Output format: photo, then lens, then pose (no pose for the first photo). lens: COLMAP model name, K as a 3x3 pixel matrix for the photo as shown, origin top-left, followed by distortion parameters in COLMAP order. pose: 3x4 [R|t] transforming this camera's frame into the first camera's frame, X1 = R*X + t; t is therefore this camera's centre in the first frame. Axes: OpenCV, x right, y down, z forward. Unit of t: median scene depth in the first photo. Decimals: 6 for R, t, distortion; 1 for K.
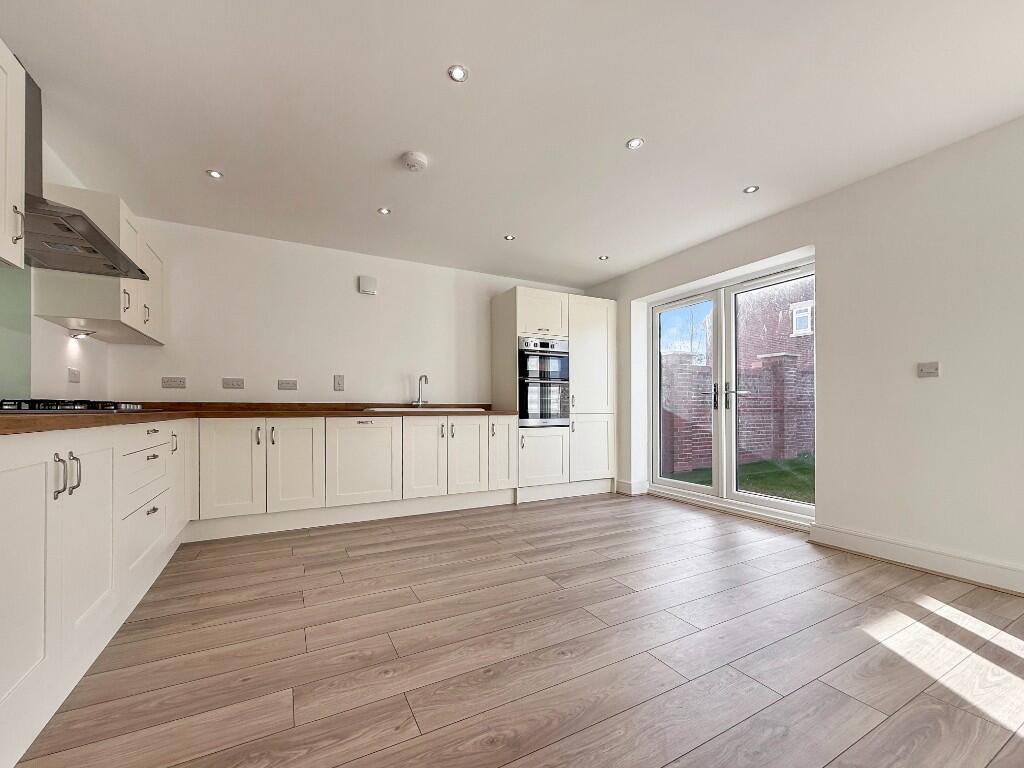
lens RADIAL K [[416.6, 0, 502.6], [0, 416.6, 405.8], [0, 0, 1]] dist [-0.000810, -0.000054]
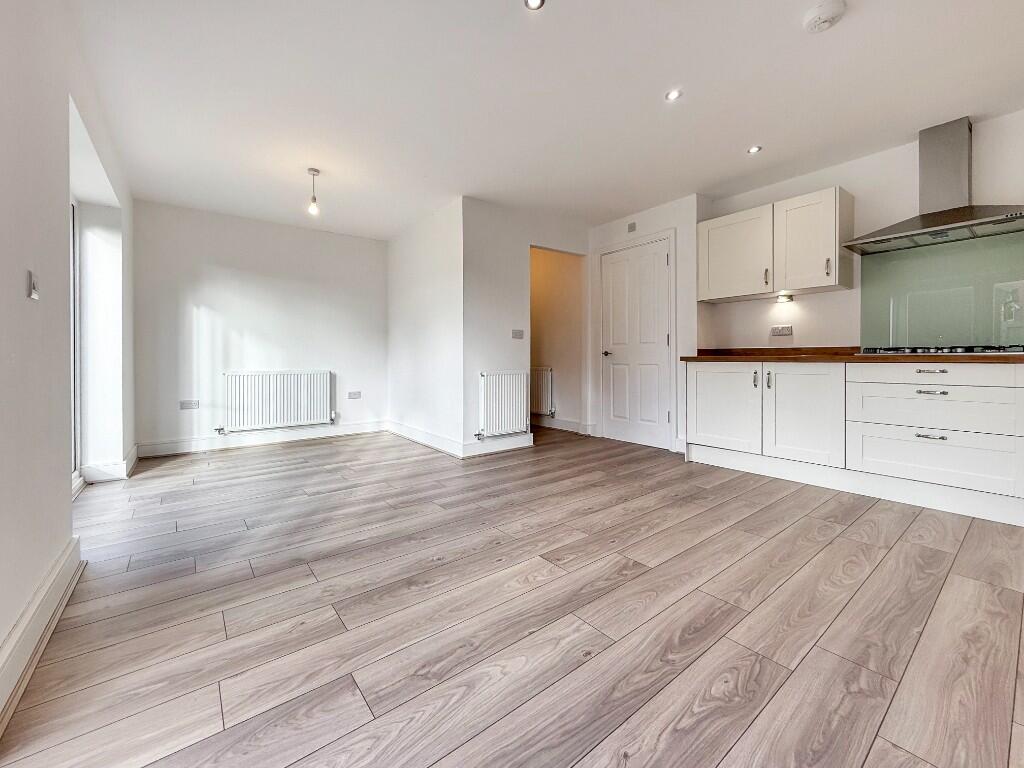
lens RADIAL K [[418.6, 0, 508.4], [0, 418.6, 361.8], [0, 0, 1]] dist [-0.000792, 0.000141]
pose [[-0.984247, 0.007077, -0.176655, 0.322496], [0.006938, 0.999975, 0.001405, 0.013685], [0.176660, 0.000157, -0.984272, 1.113254]]
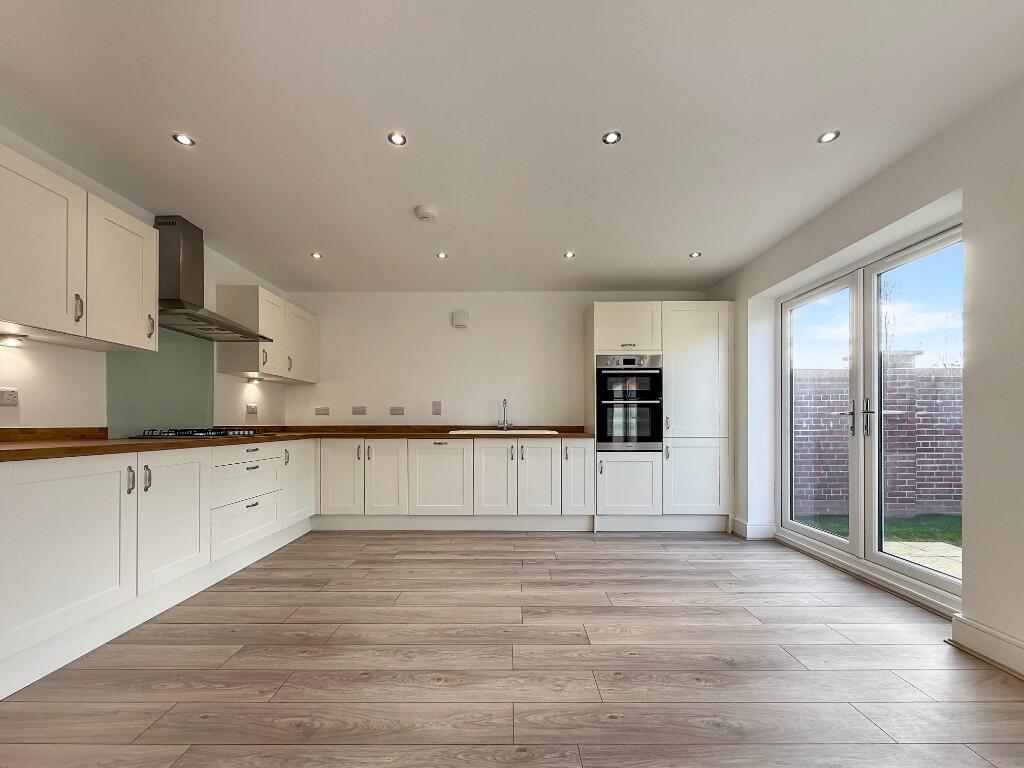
lens RADIAL K [[421.2, 0, 509.3], [0, 421.2, 422.4], [0, 0, 1]] dist [-0.000902, -0.000204]
pose [[0.885152, -0.000449, -0.465302, 0.348632], [0.002816, 0.999986, 0.004392, -0.021077], [0.465293, -0.005198, 0.885141, 0.071112]]
